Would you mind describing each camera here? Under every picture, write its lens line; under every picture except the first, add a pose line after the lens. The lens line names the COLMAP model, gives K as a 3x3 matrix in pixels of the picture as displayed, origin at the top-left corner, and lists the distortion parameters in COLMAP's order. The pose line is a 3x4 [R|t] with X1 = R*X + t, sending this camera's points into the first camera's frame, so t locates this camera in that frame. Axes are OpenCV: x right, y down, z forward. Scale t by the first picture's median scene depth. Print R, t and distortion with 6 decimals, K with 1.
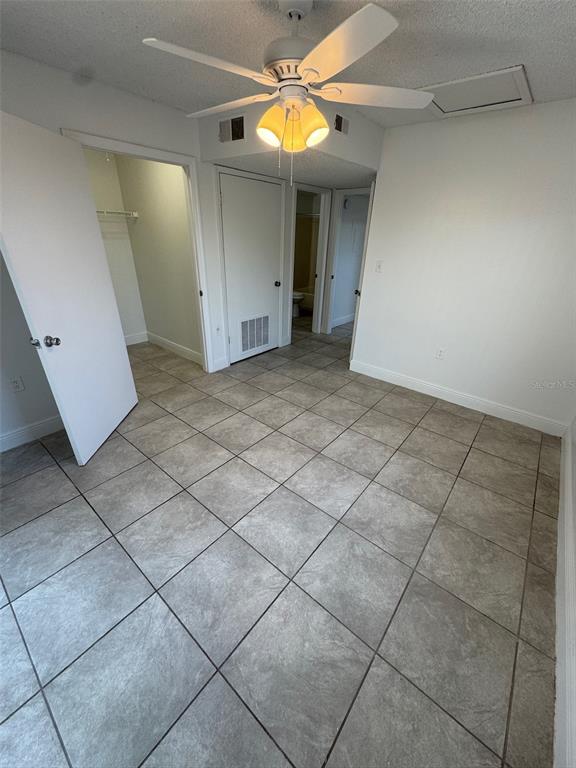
lens RADIAL K [[307.2, 0, 288.3], [0, 307.2, 384.5], [0, 0, 1]] dist [-0.003790, 0.000281]
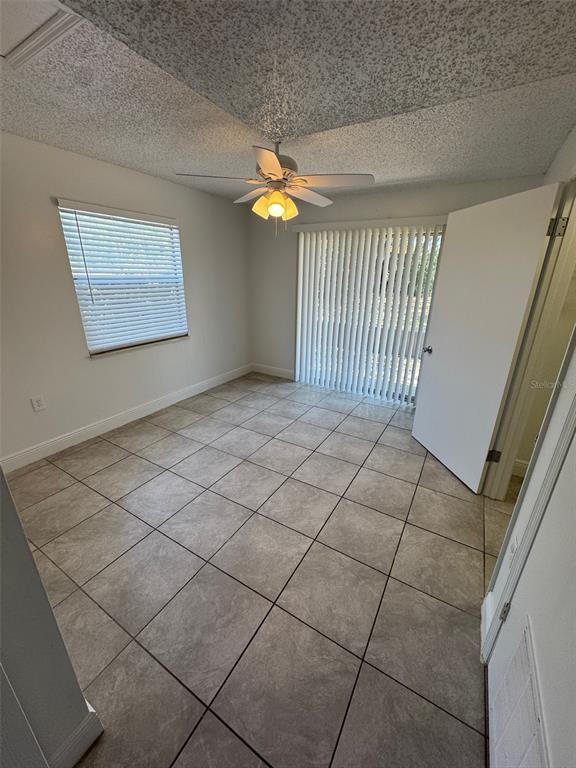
lens RADIAL K [[307.2, 0, 287.4], [0, 307.2, 383.6], [0, 0, 1]] dist [-0.003790, 0.000281]
pose [[-0.987806, 0.003868, -0.155641, 0.123223], [-0.109891, 0.690836, 0.714611, -0.807627], [0.110286, 0.723001, -0.681987, 1.623776]]
